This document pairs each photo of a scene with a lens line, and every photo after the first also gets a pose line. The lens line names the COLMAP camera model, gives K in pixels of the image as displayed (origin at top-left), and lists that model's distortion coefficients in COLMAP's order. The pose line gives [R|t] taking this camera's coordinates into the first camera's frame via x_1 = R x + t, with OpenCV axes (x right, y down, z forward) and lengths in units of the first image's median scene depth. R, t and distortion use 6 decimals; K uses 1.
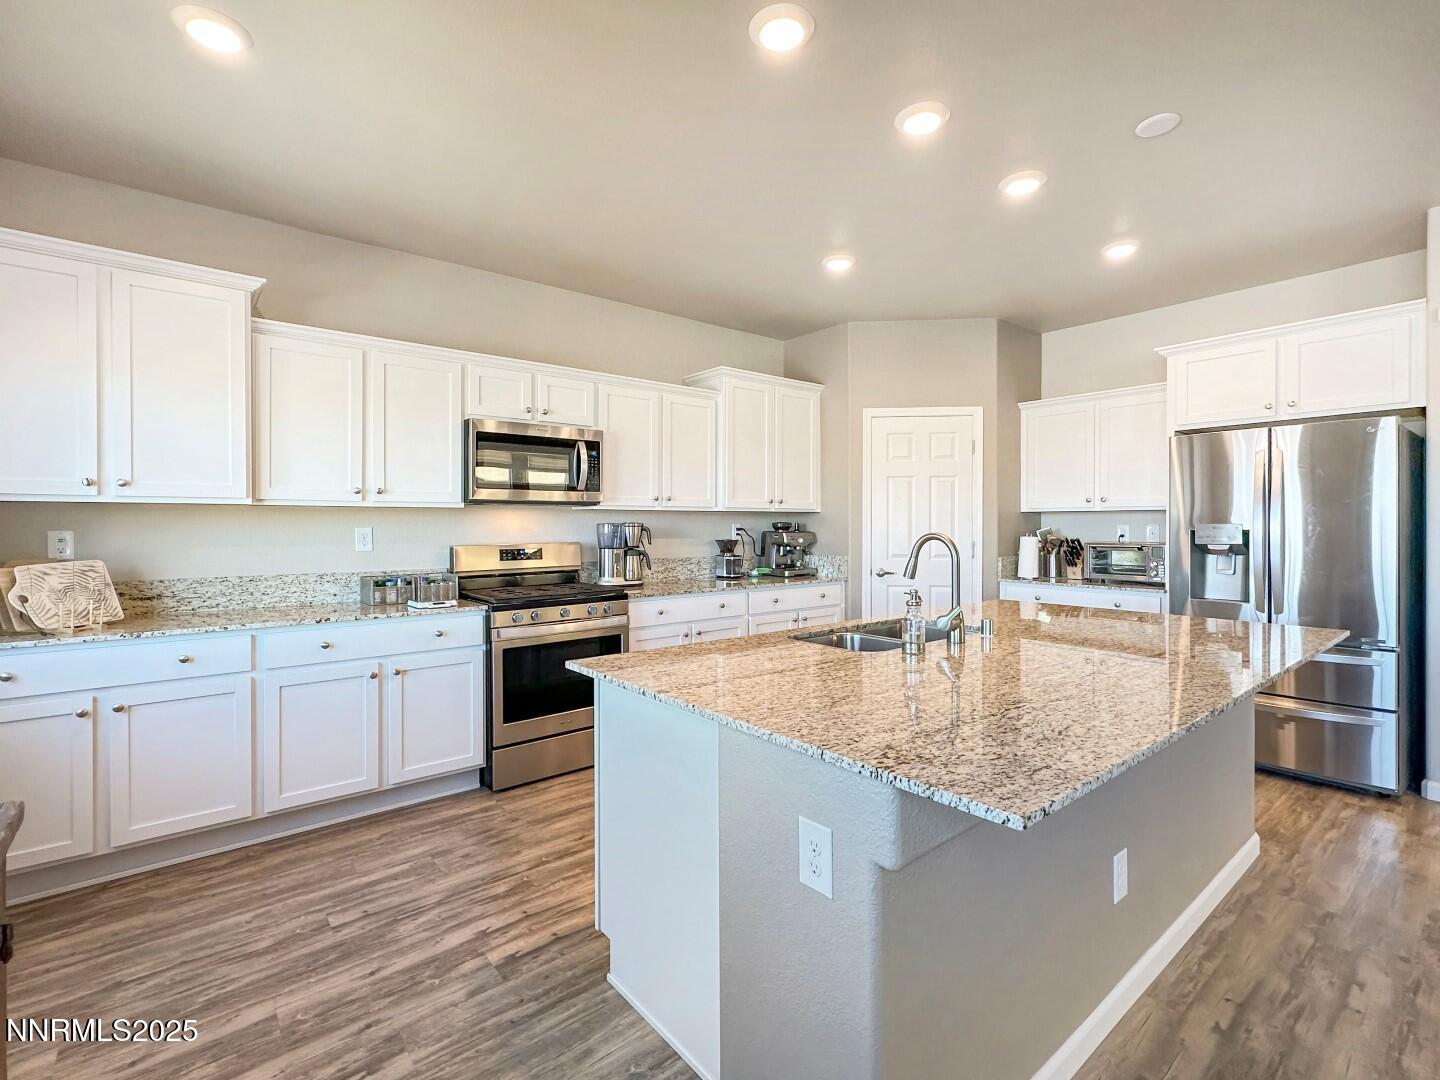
lens RADIAL K [[665.6, 0, 717.0], [0, 665.6, 529.6], [0, 0, 1]] dist [-0.002239, -0.000116]
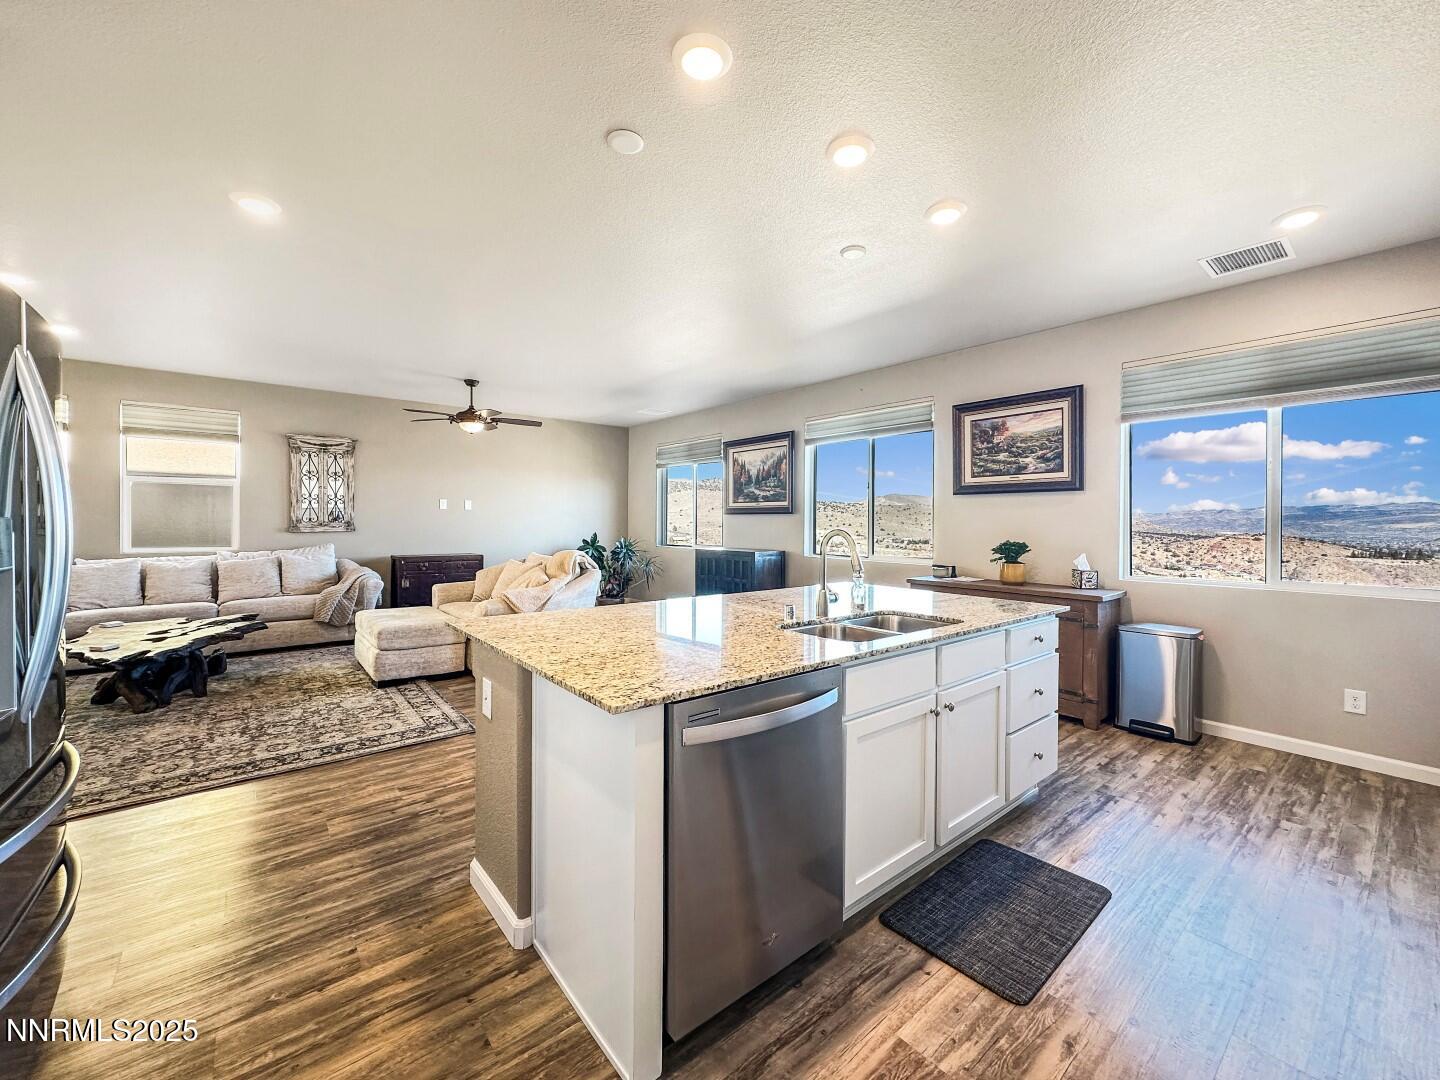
lens RADIAL K [[580.9, 0, 719.7], [0, 580.9, 526.5], [0, 0, 1]] dist [-0.000846, -0.000171]
pose [[-0.999988, -0.004477, -0.001837, 0.324804], [-0.004504, 0.999878, 0.014961, -0.009659], [0.001769, 0.014969, -0.999886, 1.222770]]
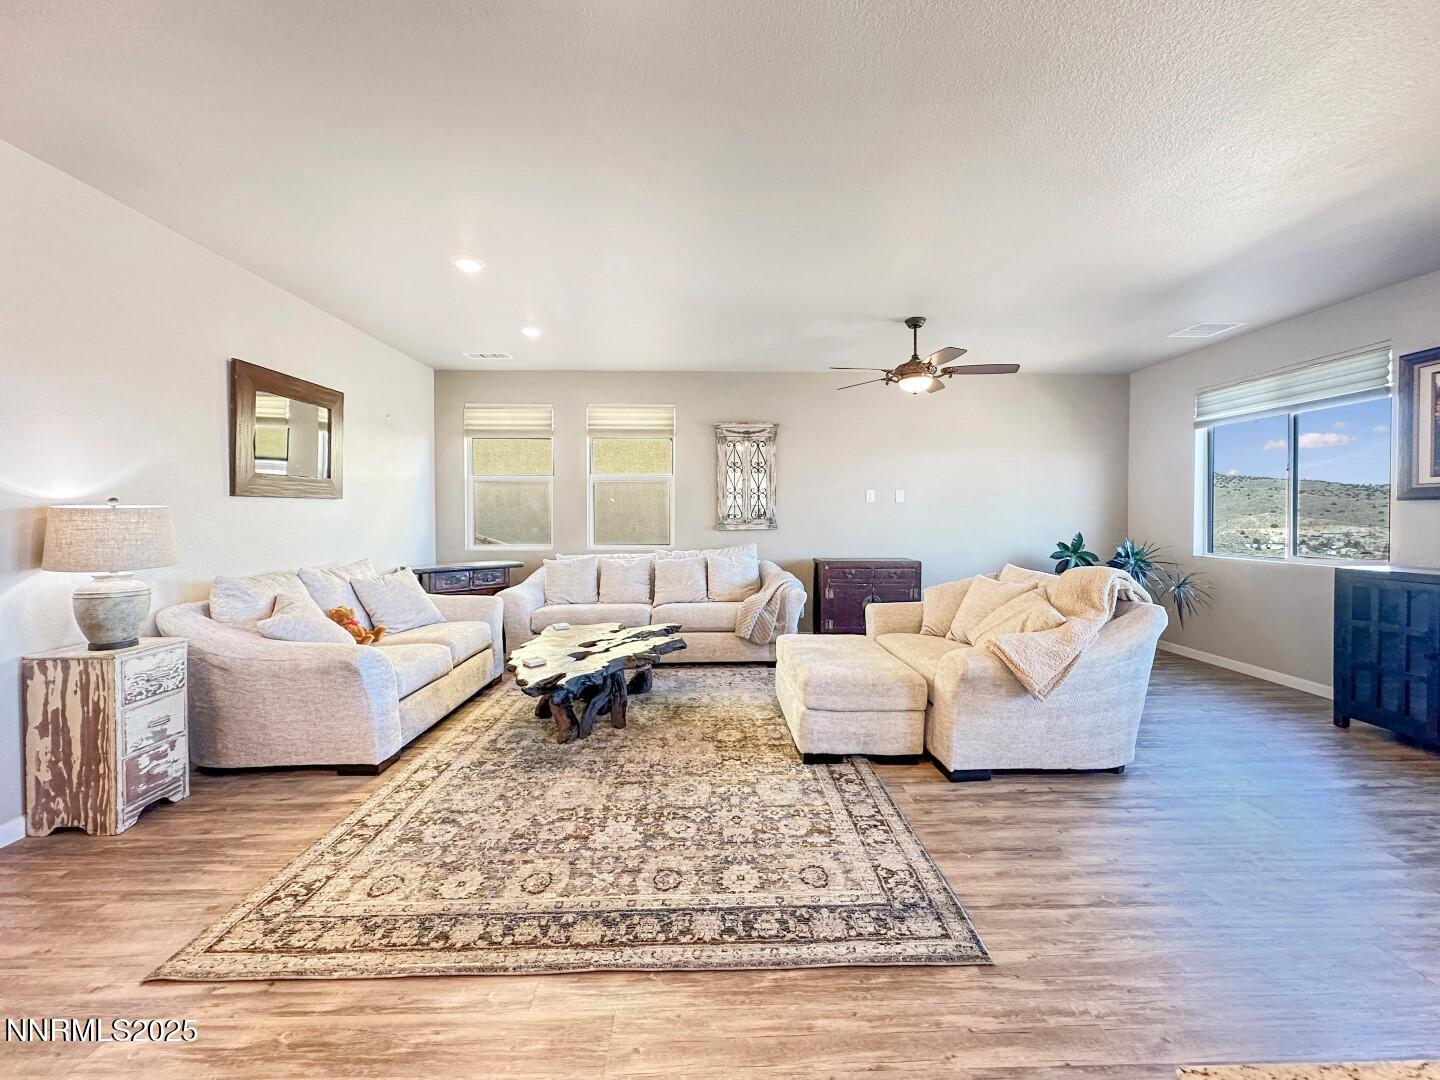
lens RADIAL K [[582.6, 0, 723.1], [0, 582.6, 531.5], [0, 0, 1]] dist [-0.001593, -0.000100]
pose [[-0.793341, -0.013168, 0.608635, 0.606473], [0.006858, 0.999509, 0.030564, -0.006093], [-0.608739, 0.028421, -0.792861, 0.762807]]
